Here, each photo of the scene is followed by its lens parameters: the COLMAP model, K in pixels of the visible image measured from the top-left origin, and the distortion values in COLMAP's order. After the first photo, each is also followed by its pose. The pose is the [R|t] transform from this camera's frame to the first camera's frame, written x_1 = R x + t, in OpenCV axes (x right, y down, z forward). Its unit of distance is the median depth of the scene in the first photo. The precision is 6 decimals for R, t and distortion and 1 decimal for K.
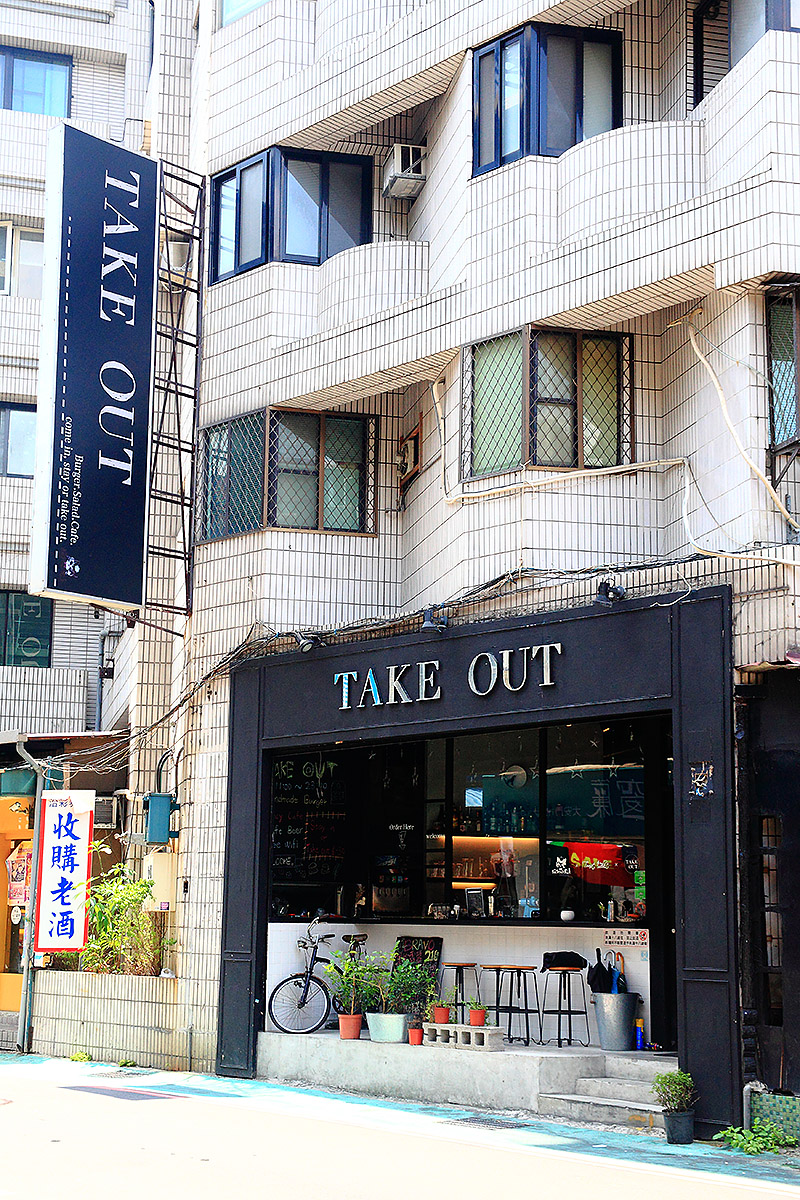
lens RADIAL K [[1757.6, 0, 400.0], [0, 1757.6, 600.0], [0, 0, 1]] dist [0.121094, 0.102979]
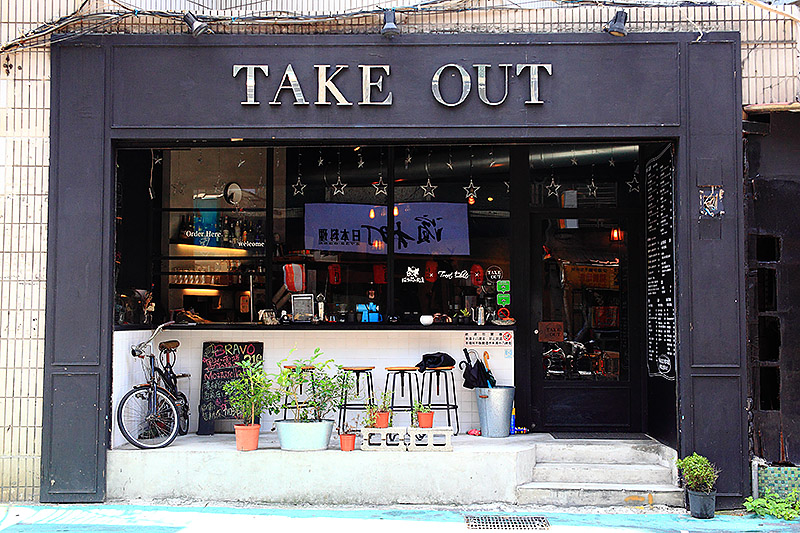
lens RADIAL K [[1034.4, 0, 399.8], [0, 1034.4, 245.2], [0, 0, 1]] dist [0.035275, 0.082861]
pose [[0.702571, 0.039668, 0.710507, -0.381818], [-0.120013, 0.990749, 0.063358, 0.096936], [-0.701421, -0.129783, 0.700832, 0.584973]]
